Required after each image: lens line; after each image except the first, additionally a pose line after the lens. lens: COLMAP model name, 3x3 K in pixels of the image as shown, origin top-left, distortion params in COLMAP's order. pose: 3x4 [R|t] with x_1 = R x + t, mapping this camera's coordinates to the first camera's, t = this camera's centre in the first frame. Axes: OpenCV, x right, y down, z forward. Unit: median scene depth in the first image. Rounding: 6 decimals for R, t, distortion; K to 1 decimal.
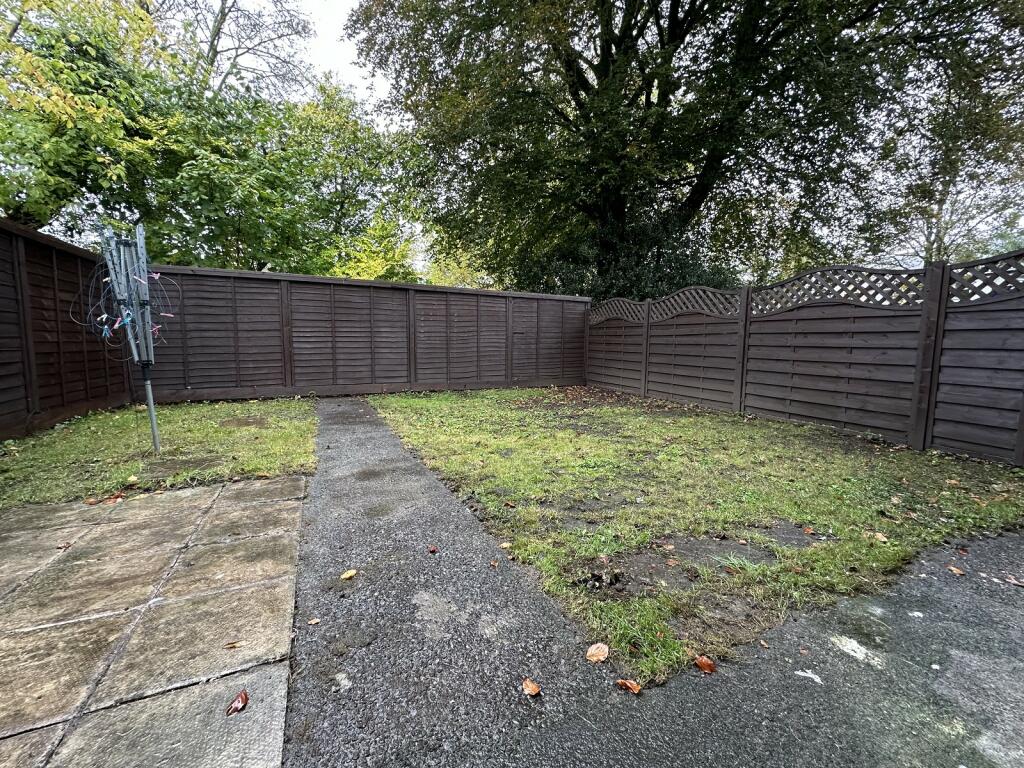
lens RADIAL K [[407.5, 0, 511.7], [0, 407.5, 385.3], [0, 0, 1]] dist [0.000041, 0.000001]
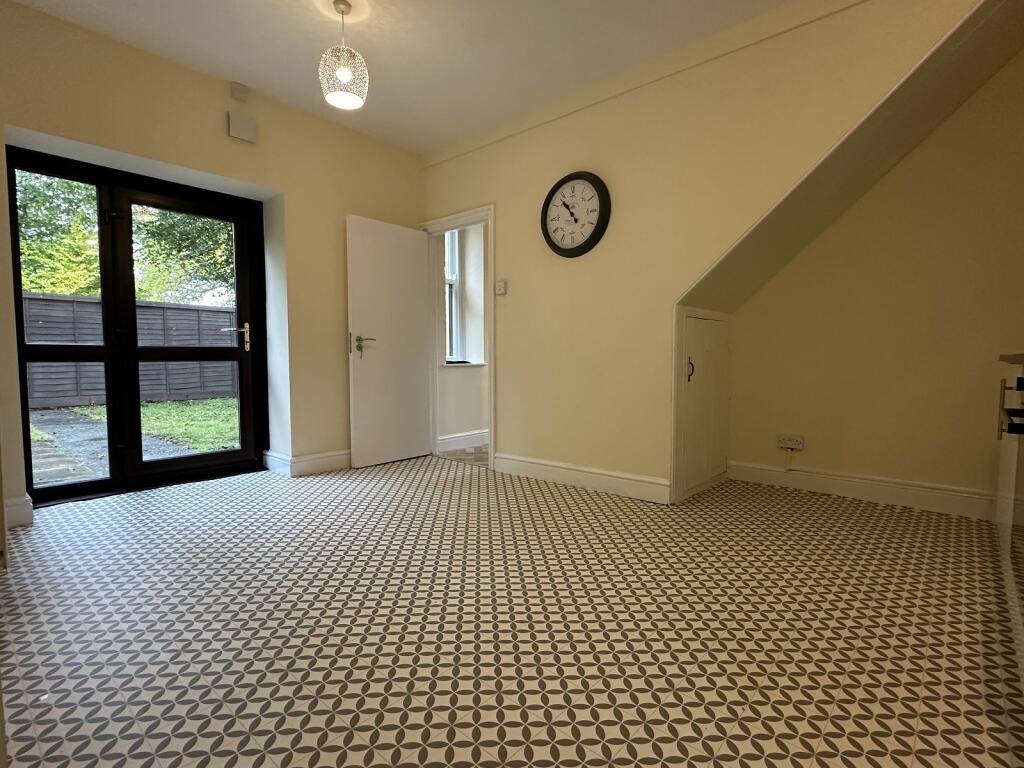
lens RADIAL K [[512.3, 0, 512.8], [0, 512.3, 384.0], [0, 0, 1]] dist [0.001183, 0.000197]
pose [[0.913638, -0.034889, 0.405029, 0.126032], [0.052682, 0.998070, -0.032863, 0.063082], [-0.403101, 0.051362, 0.913713, -0.581819]]
